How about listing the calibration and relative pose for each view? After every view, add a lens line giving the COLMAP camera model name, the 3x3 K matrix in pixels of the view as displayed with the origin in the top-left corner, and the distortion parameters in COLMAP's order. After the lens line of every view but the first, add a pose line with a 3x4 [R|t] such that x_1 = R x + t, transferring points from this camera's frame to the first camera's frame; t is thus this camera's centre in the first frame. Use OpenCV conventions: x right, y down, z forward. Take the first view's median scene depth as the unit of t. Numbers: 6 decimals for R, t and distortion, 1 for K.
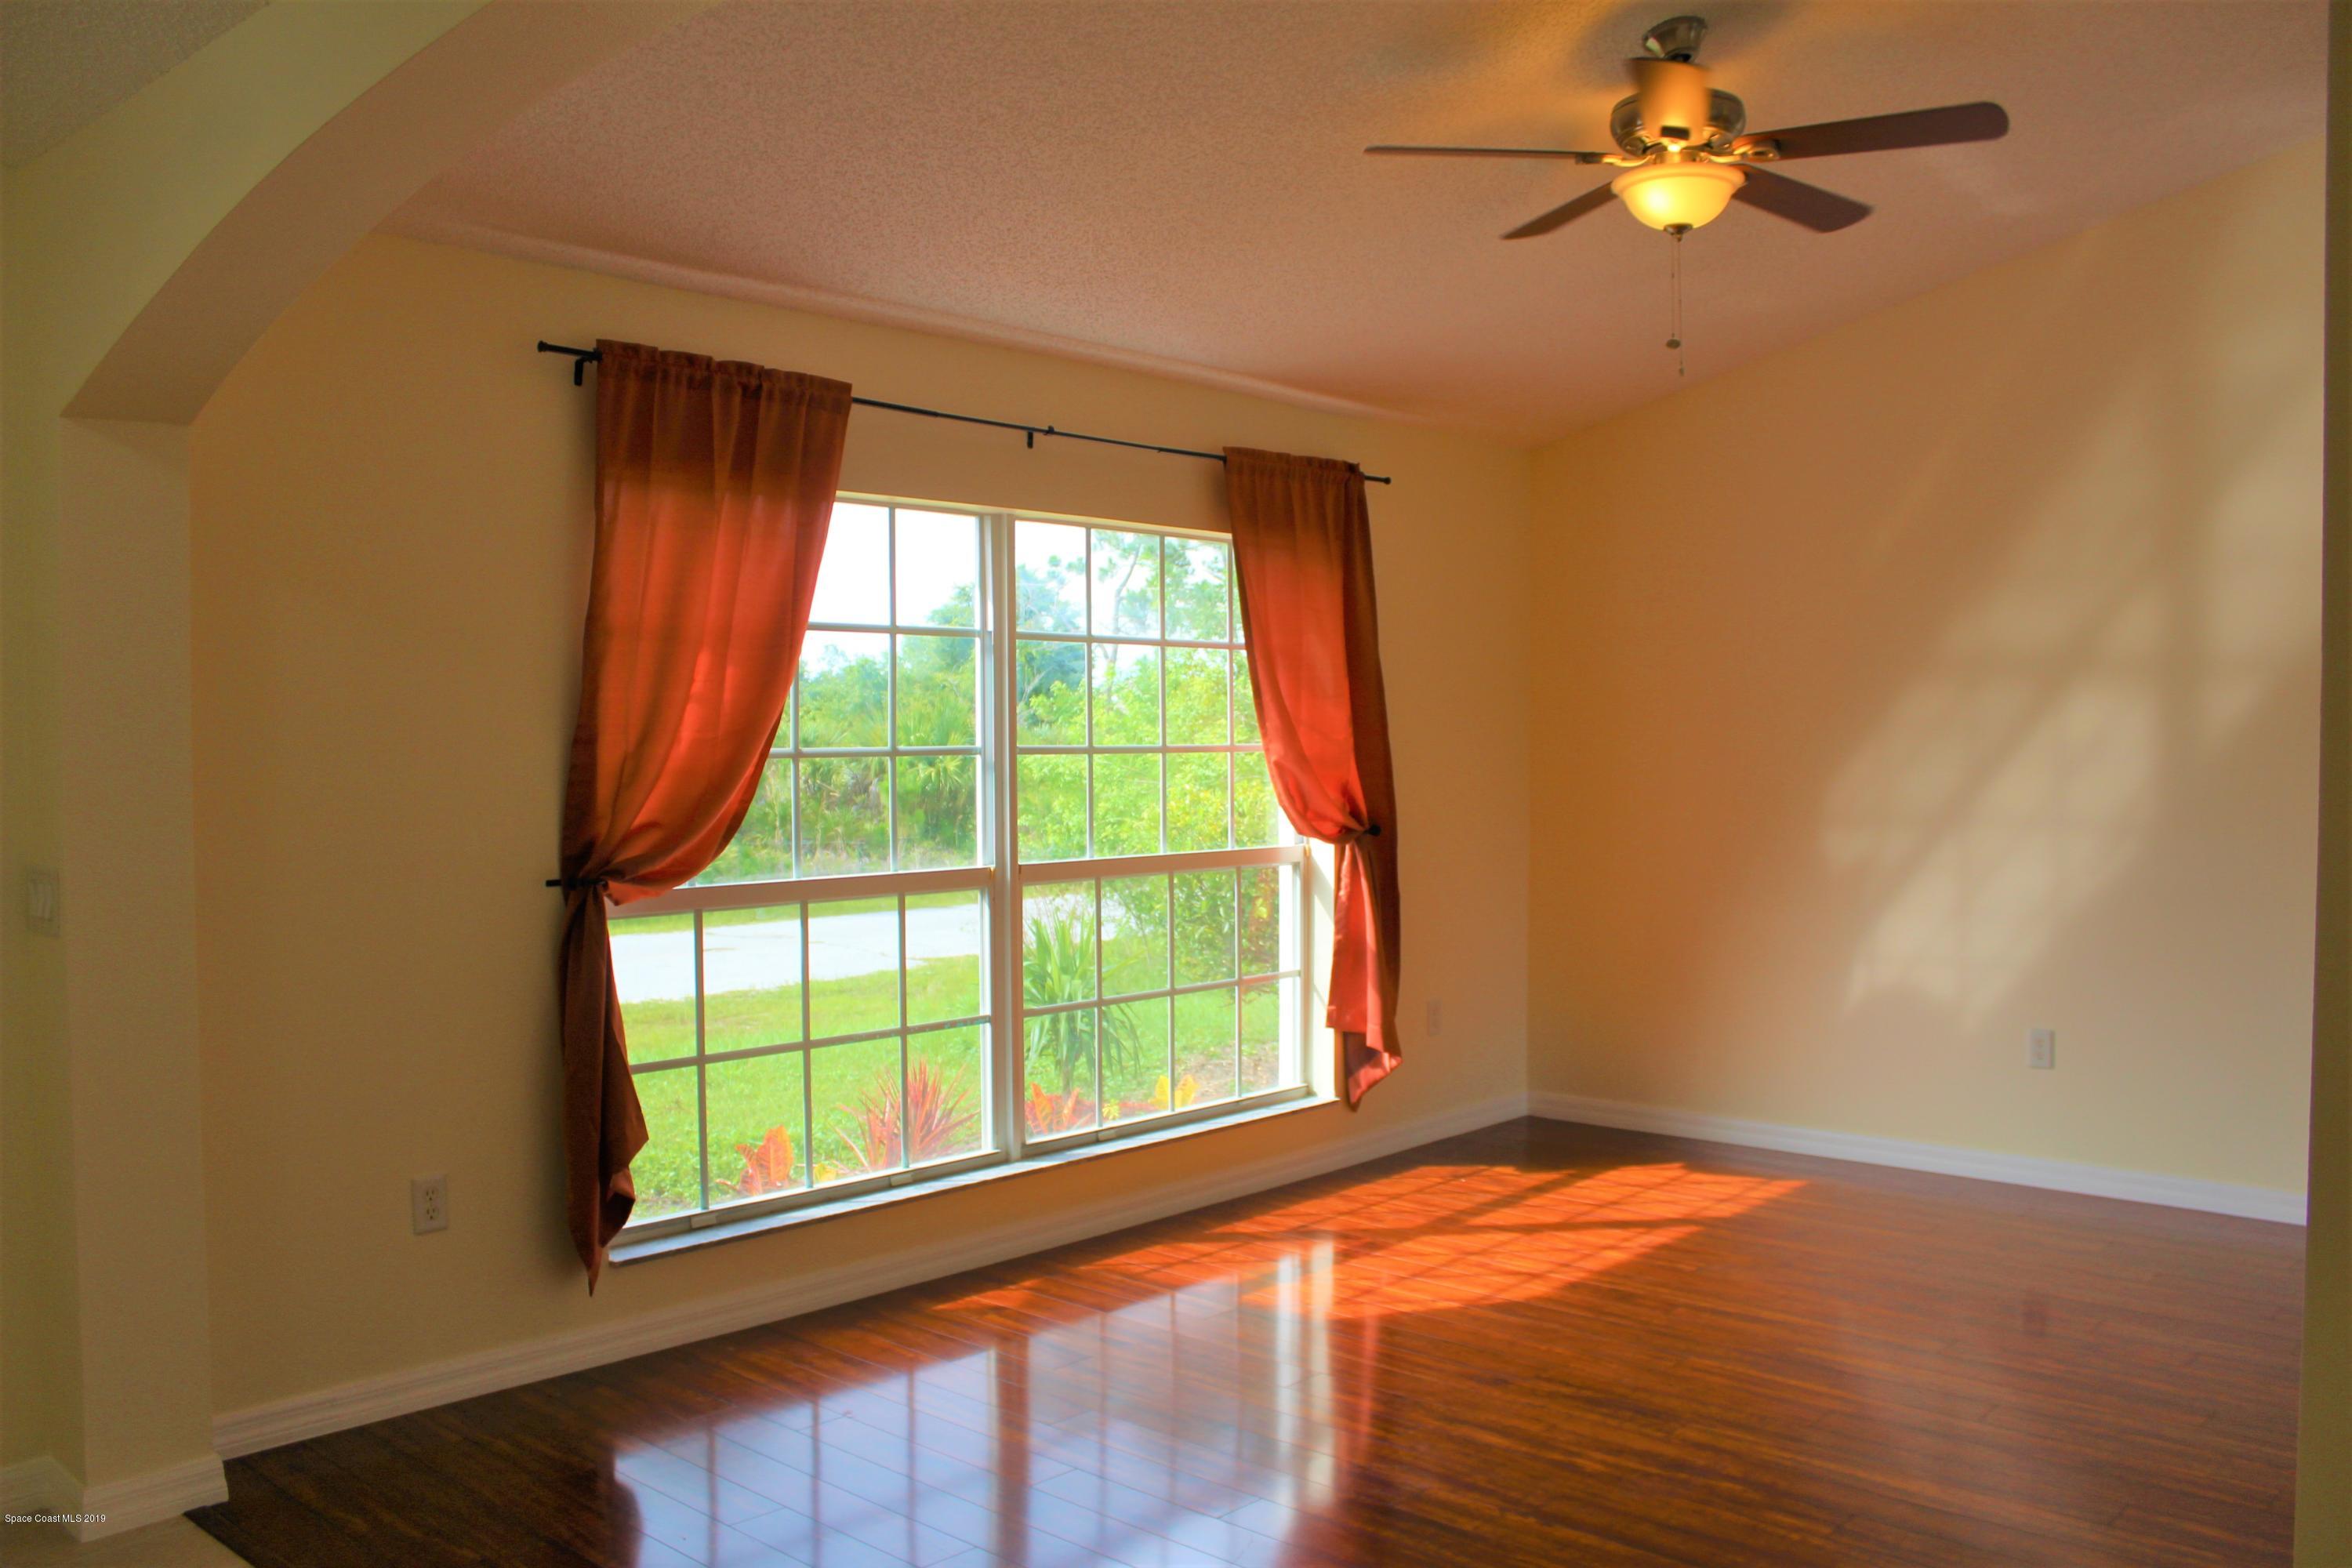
lens RADIAL K [[2002.6, 0, 1181.4], [0, 2002.6, 822.2], [0, 0, 1]] dist [-0.154497, 0.138498]
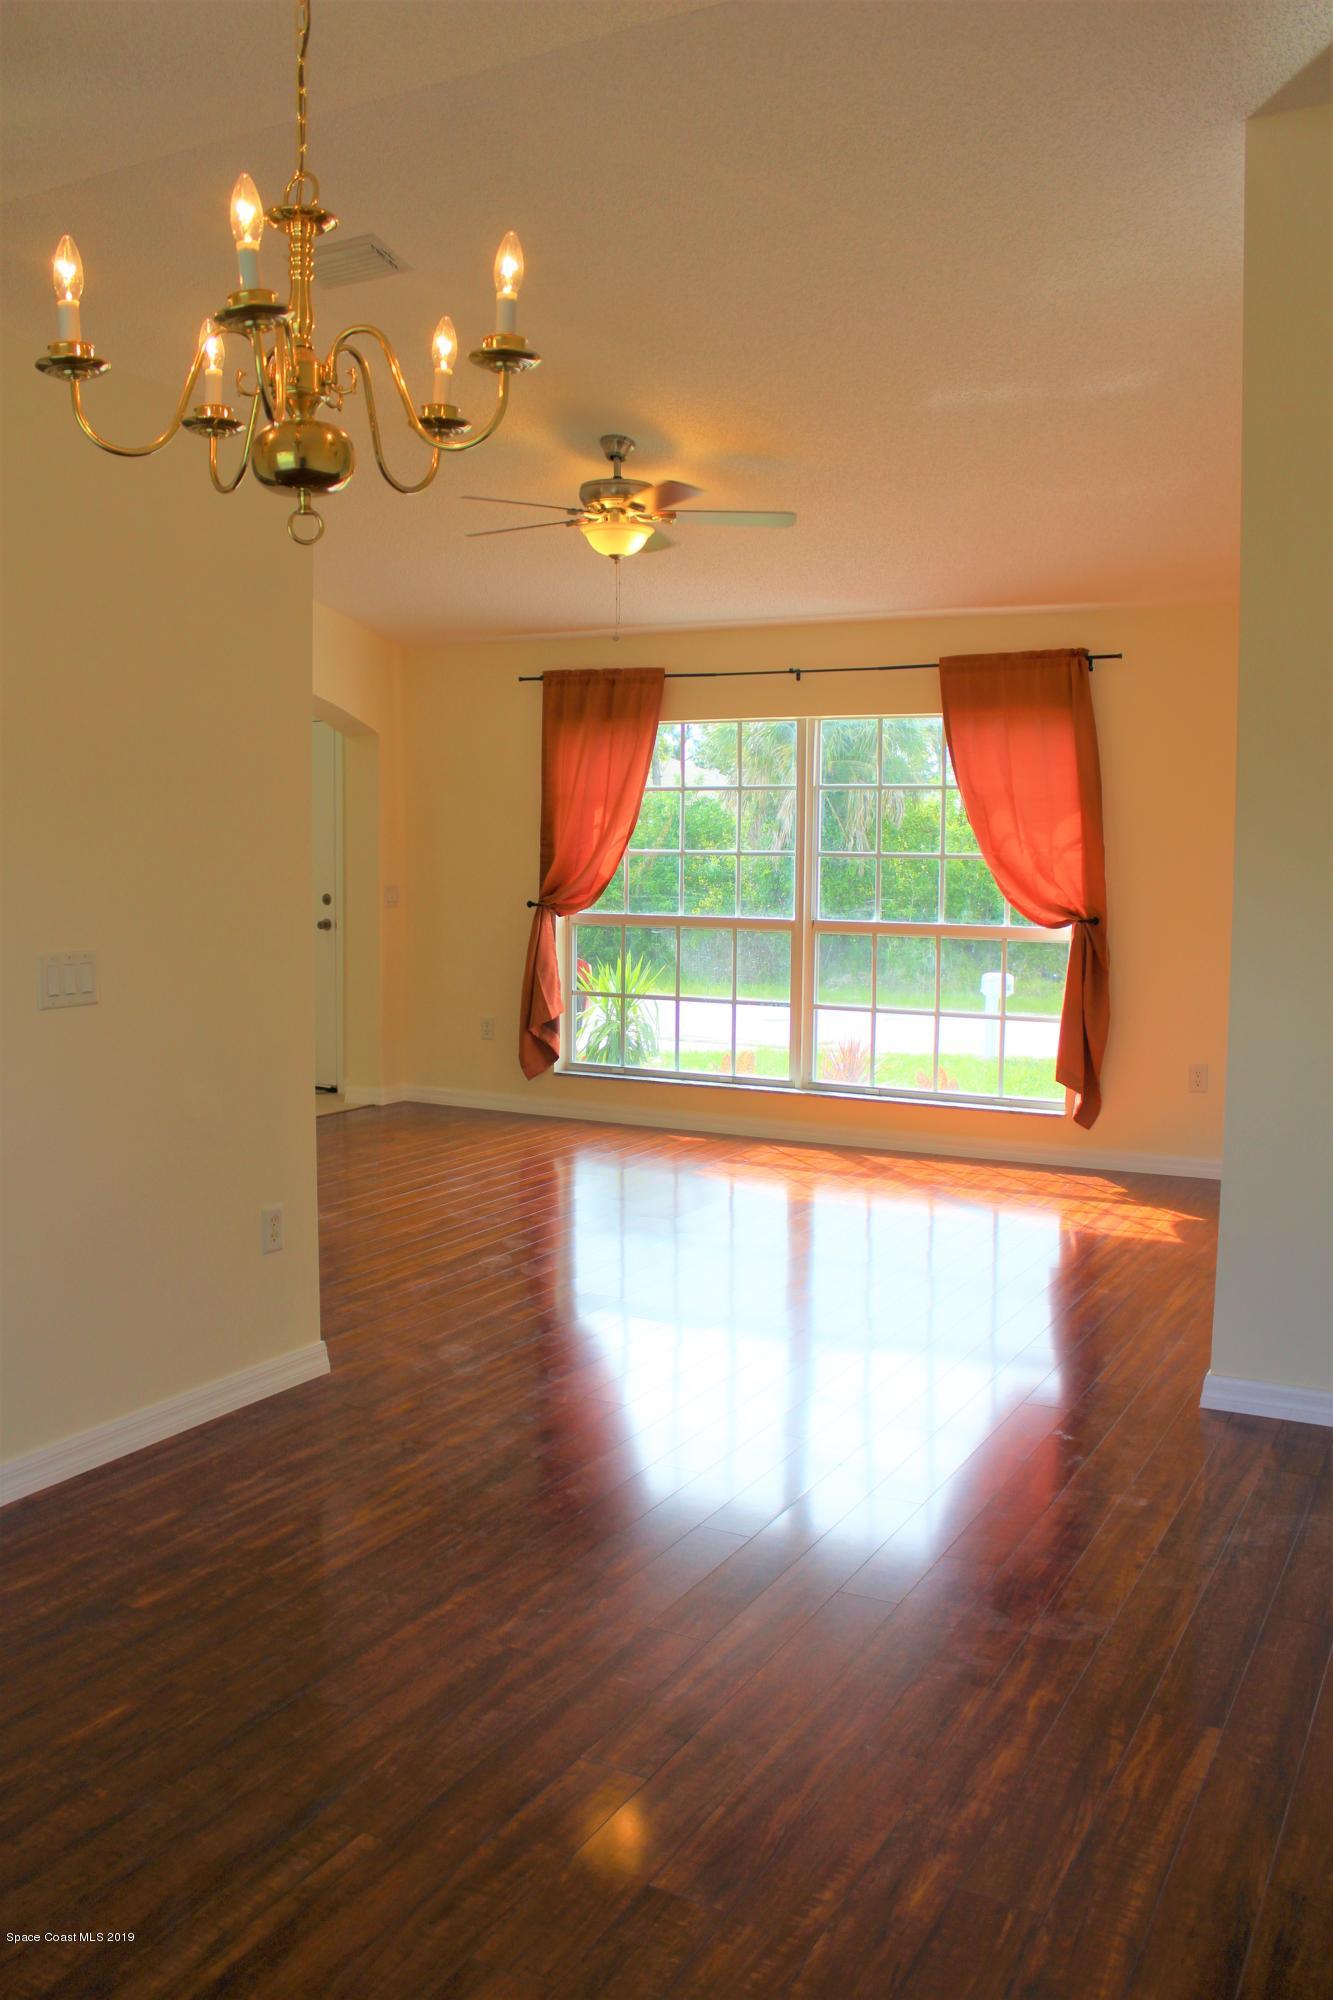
lens RADIAL K [[1702.9, 0, 651.2], [0, 1702.9, 991.5], [0, 0, 1]] dist [-0.154497, 0.138498]
pose [[0.223183, 0.090453, -0.970571, 1.242815], [-0.047573, 0.995510, 0.081838, -0.029432], [0.973615, 0.027908, 0.226484, 0.496780]]
